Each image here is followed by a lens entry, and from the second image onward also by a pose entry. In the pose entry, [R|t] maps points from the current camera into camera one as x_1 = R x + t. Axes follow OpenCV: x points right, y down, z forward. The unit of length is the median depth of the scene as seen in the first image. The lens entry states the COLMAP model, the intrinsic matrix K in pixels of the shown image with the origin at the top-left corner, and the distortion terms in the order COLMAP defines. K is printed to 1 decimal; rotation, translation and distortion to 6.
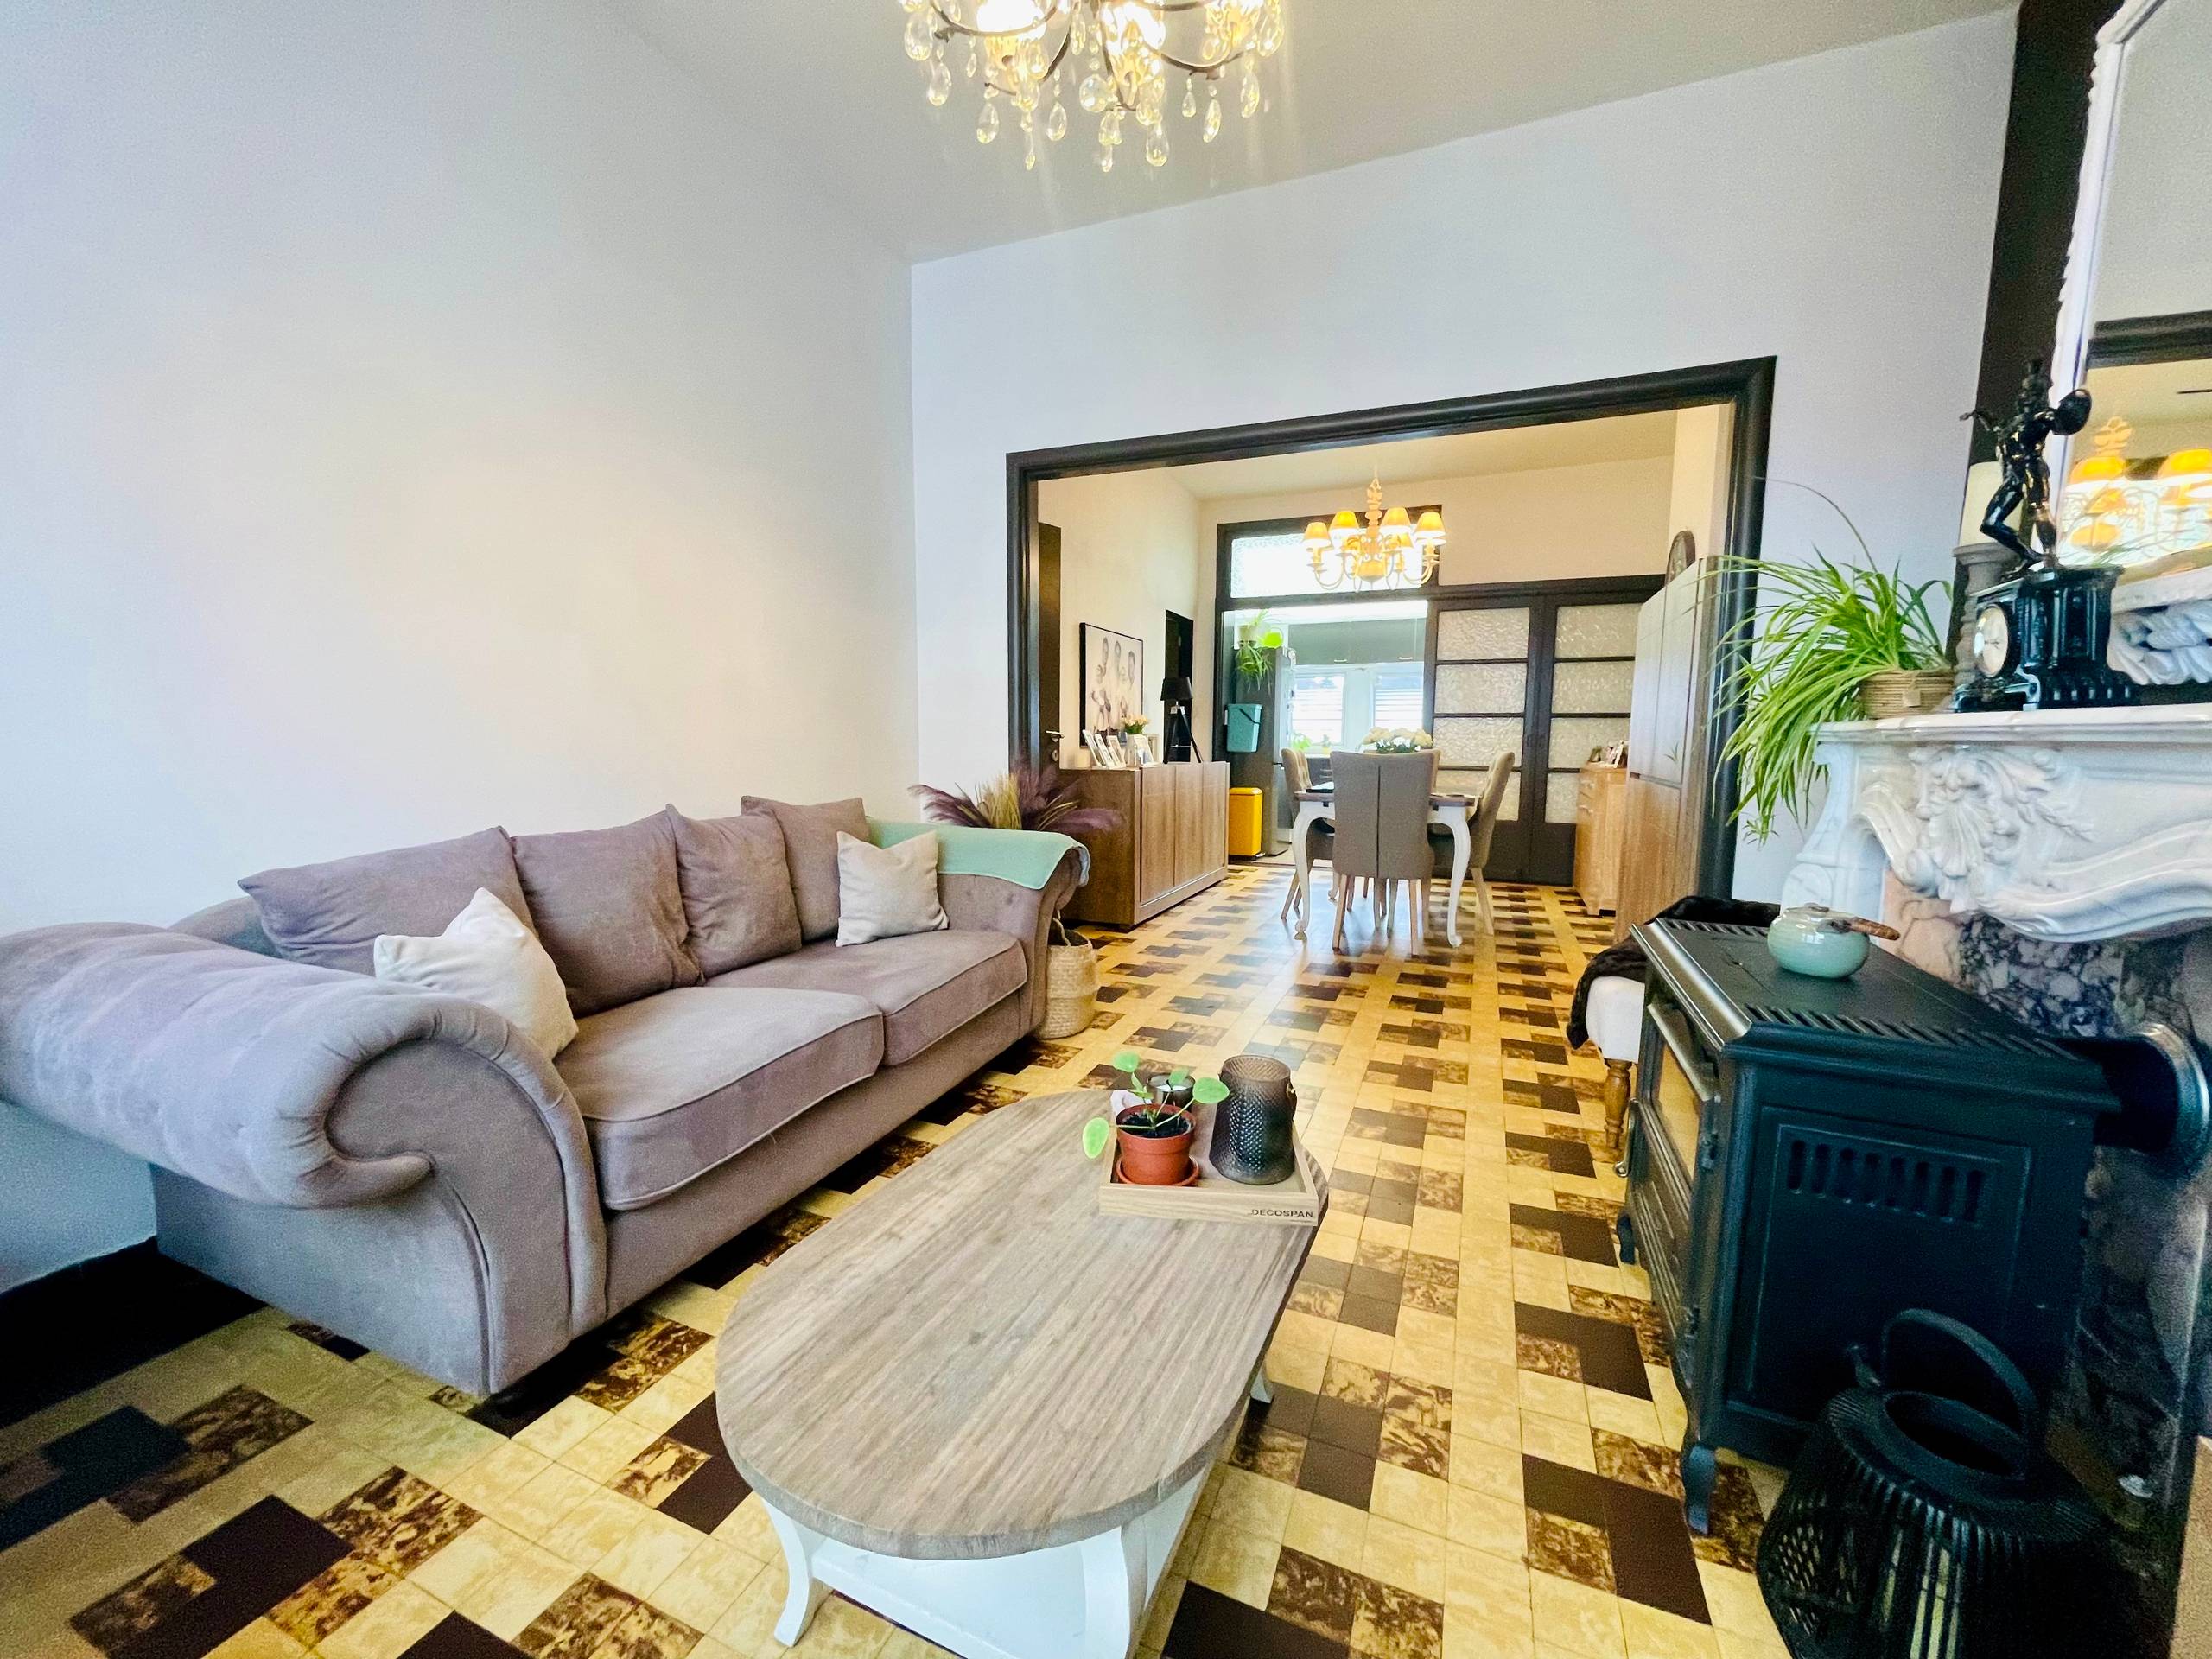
lens RADIAL K [[890.9, 0, 1095.6], [0, 890.9, 835.4], [0, 0, 1]] dist [-0.005375, 0.000362]
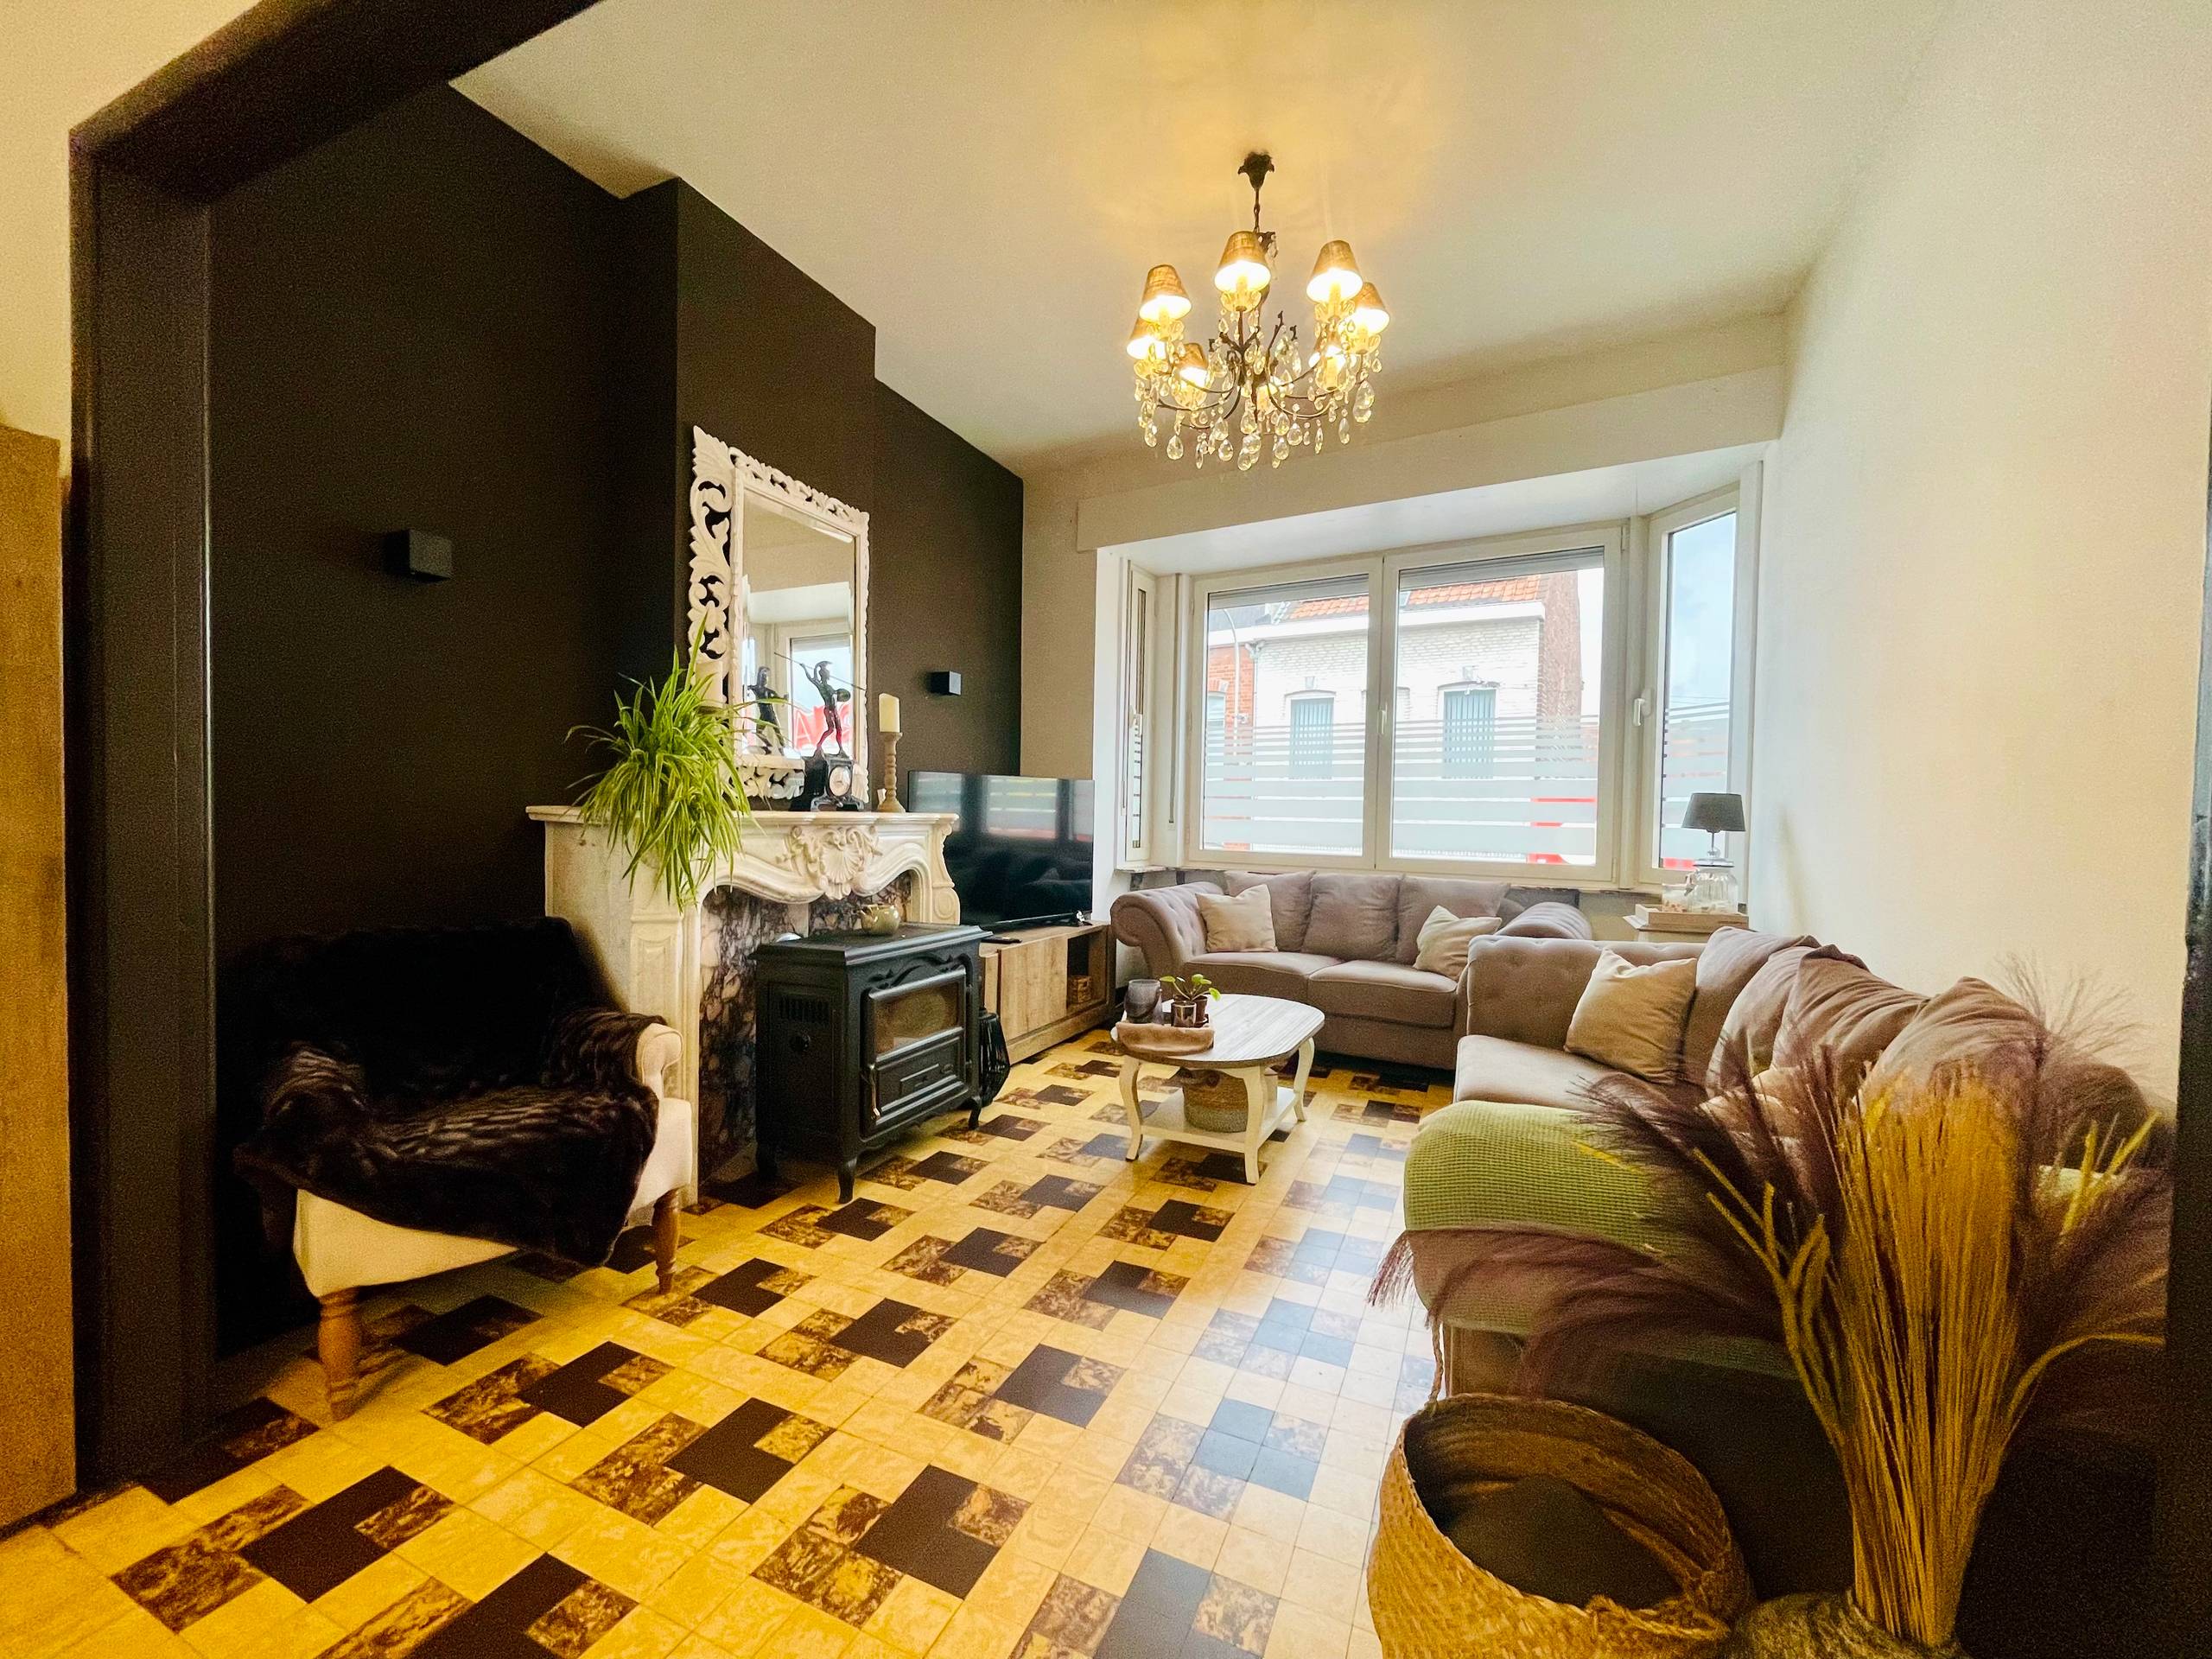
lens RADIAL K [[909.4, 0, 1080.3], [0, 909.4, 838.1], [0, 0, 1]] dist [-0.000692, 0.000135]
pose [[-0.998960, -0.023545, 0.039045, 0.122465], [-0.017821, 0.989858, 0.140941, -0.186224], [-0.041968, 0.140098, -0.989248, 1.490553]]
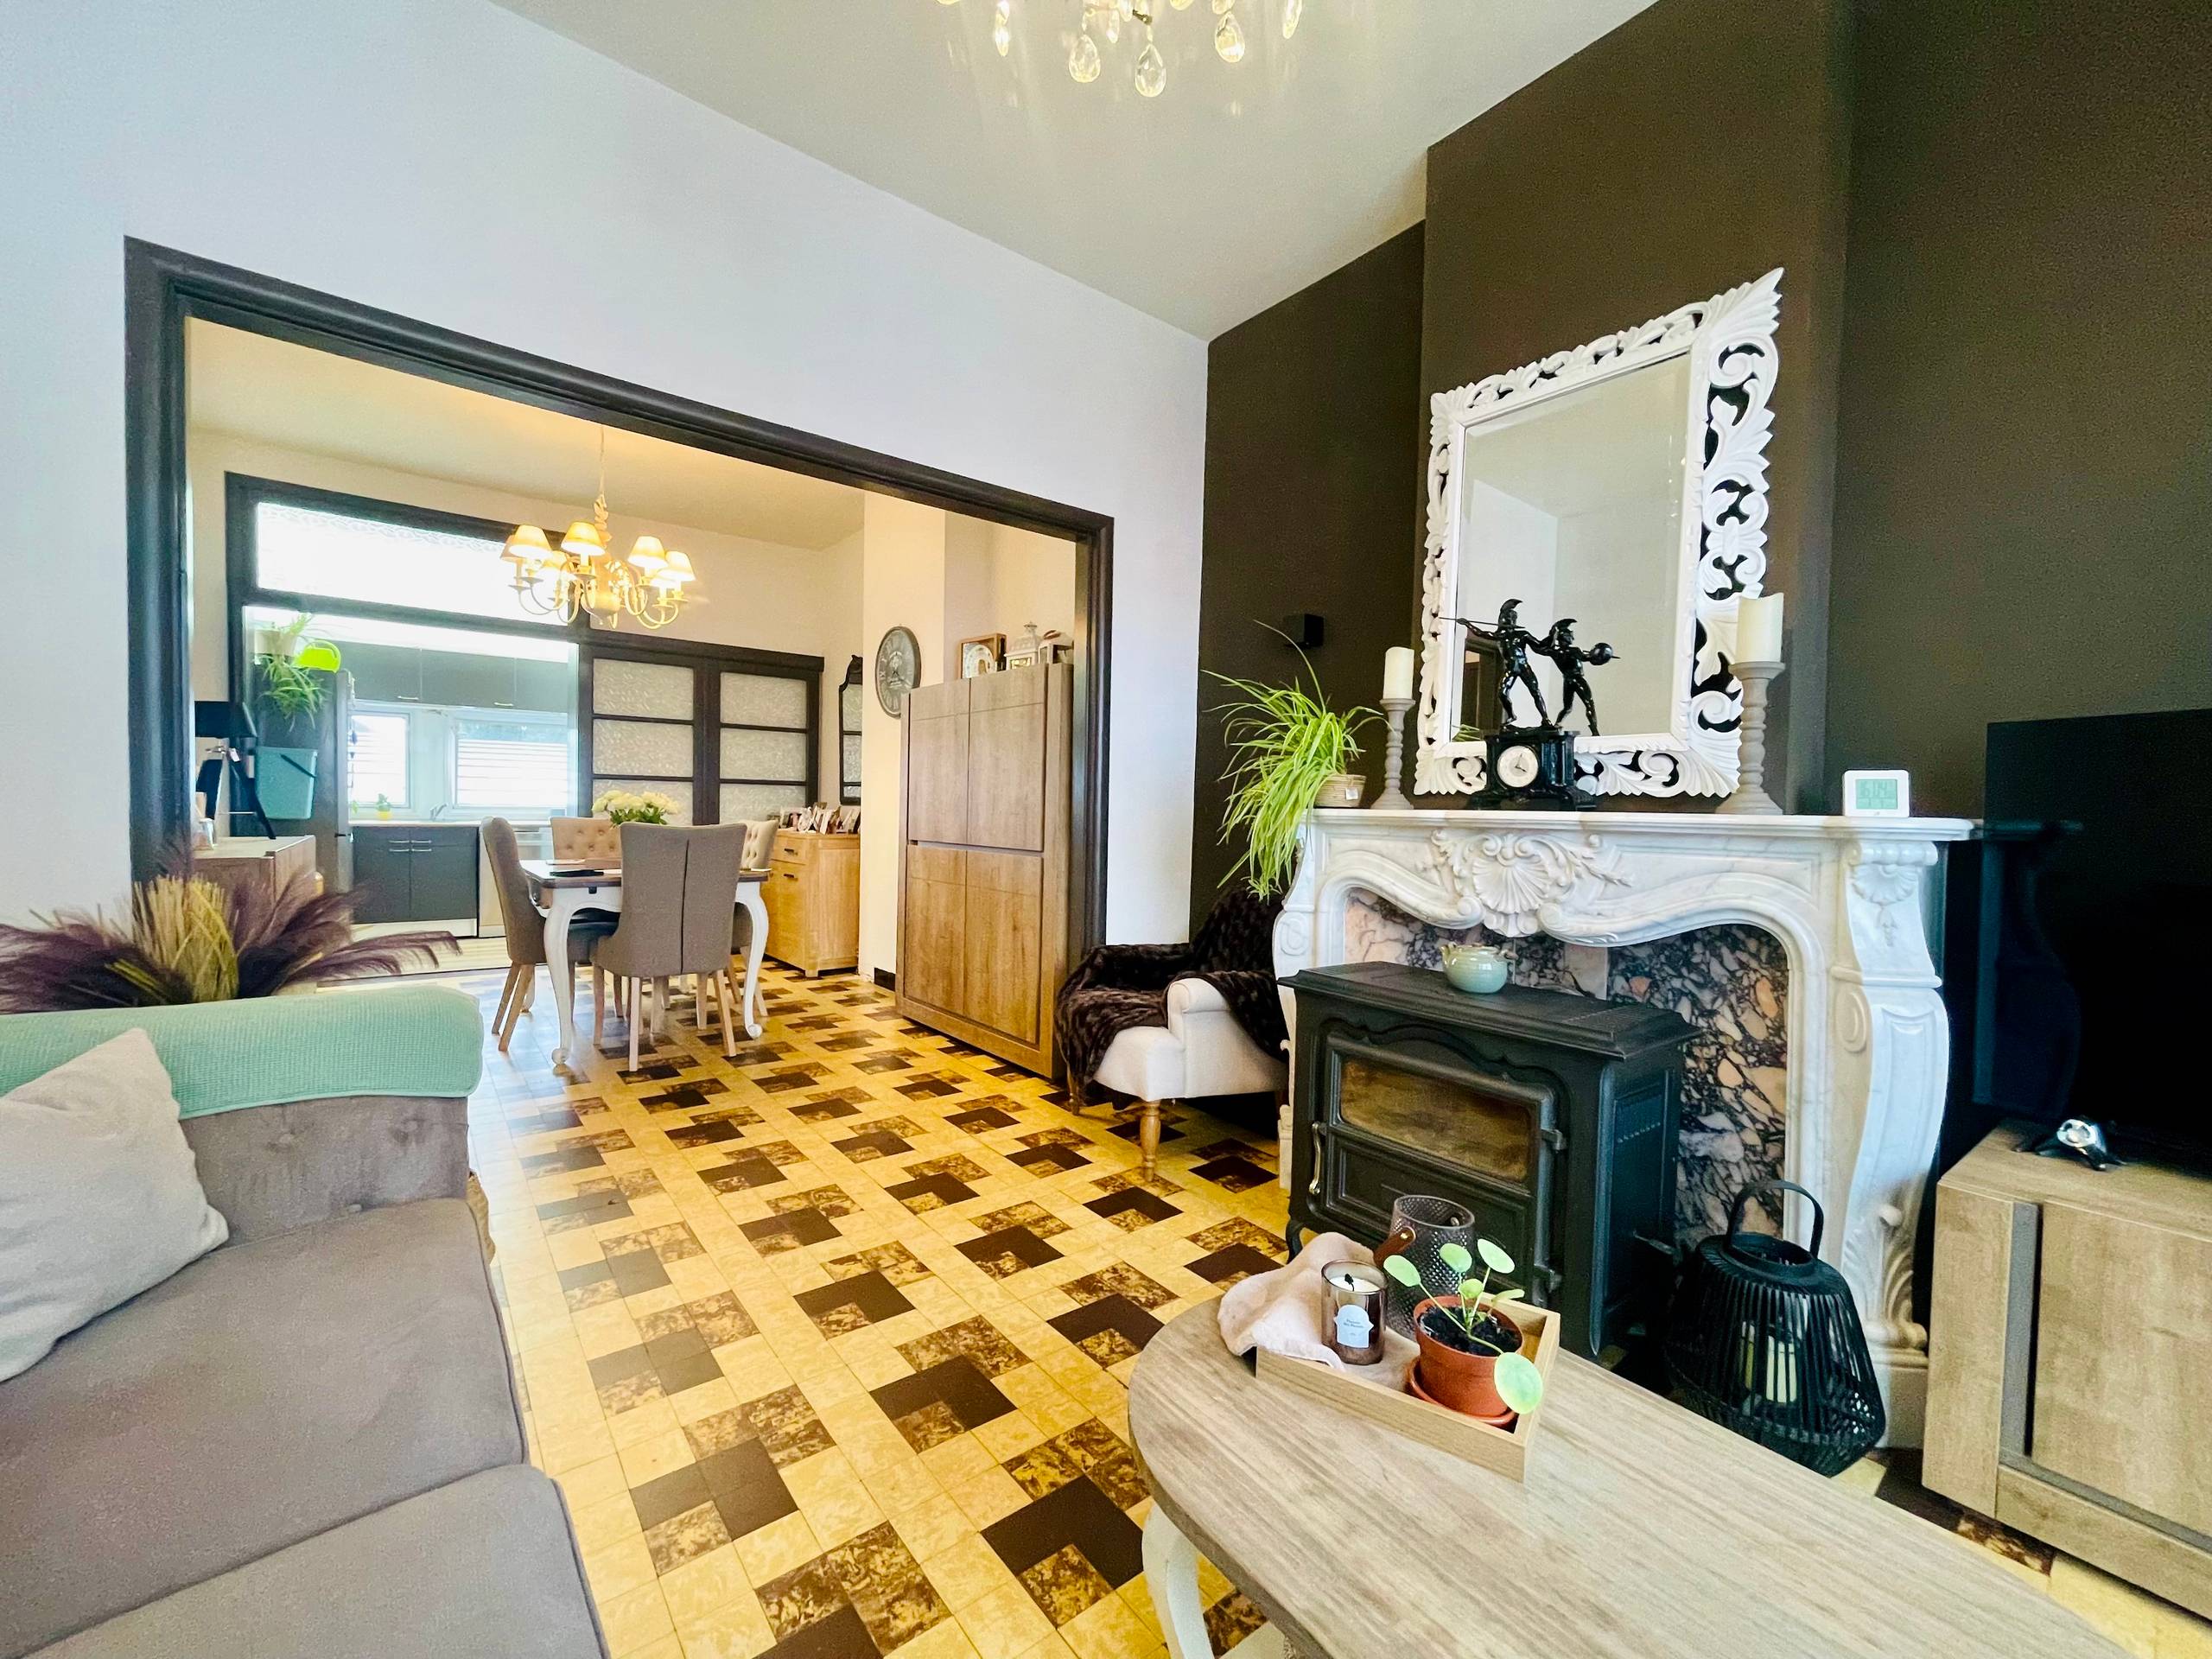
lens RADIAL K [[890.9, 0, 1095.6], [0, 890.9, 835.4], [0, 0, 1]] dist [-0.005375, 0.000362]
pose [[0.478919, -0.022095, 0.877581, -0.352769], [0.079283, 0.996687, -0.018173, -0.056172], [-0.874272, 0.078280, 0.479084, 0.401560]]
